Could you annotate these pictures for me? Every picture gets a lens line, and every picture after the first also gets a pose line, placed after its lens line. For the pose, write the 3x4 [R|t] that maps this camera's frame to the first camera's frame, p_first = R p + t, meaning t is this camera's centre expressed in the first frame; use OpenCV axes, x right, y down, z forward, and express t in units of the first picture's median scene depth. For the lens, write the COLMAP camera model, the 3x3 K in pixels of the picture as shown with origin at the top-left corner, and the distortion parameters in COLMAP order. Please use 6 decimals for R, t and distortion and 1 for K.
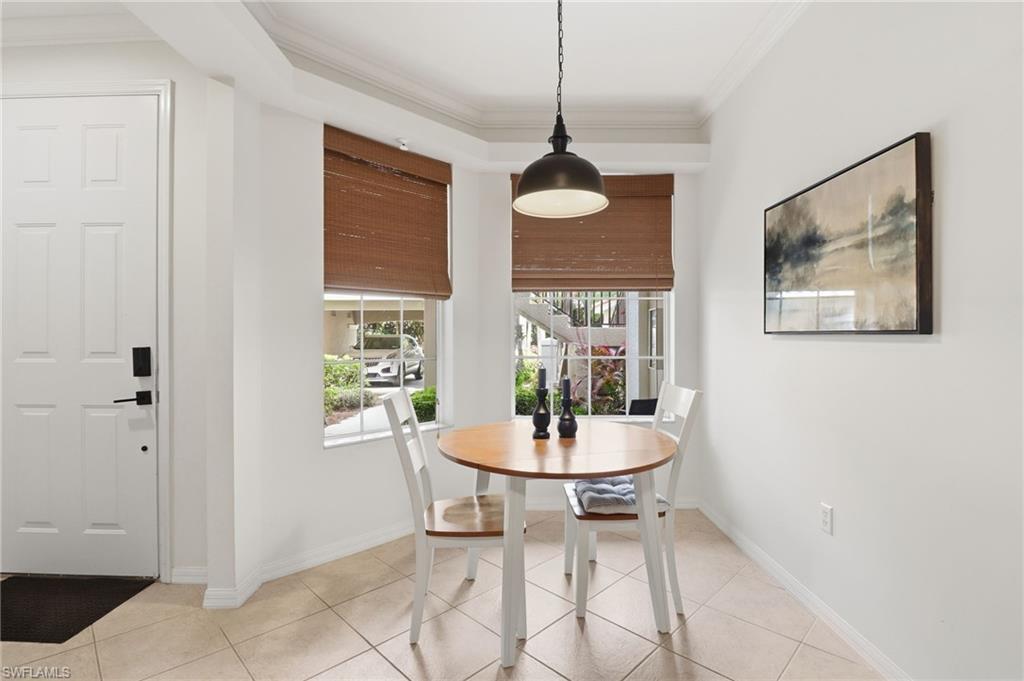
lens RADIAL K [[476.4, 0, 526.8], [0, 476.4, 335.8], [0, 0, 1]] dist [0.000666, -0.014132]
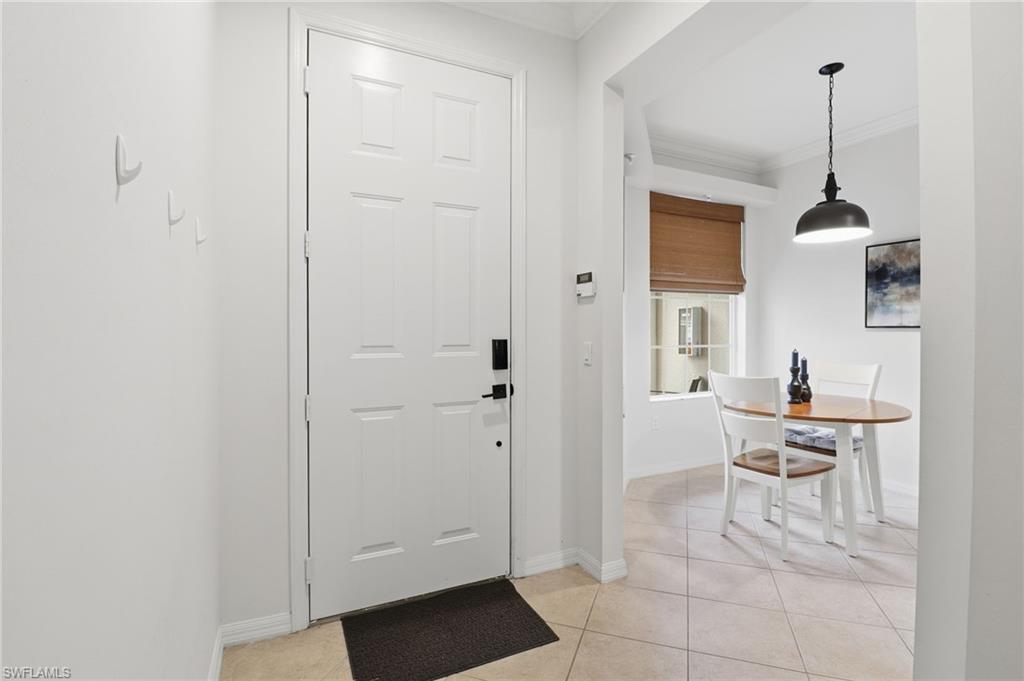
lens RADIAL K [[476.4, 0, 526.8], [0, 476.4, 335.8], [0, 0, 1]] dist [0.000666, -0.014132]
pose [[0.902074, -0.004392, 0.431559, -1.176925], [-0.001441, 0.999912, 0.013190, 0.003881], [-0.431579, -0.012520, 0.901988, 0.098052]]
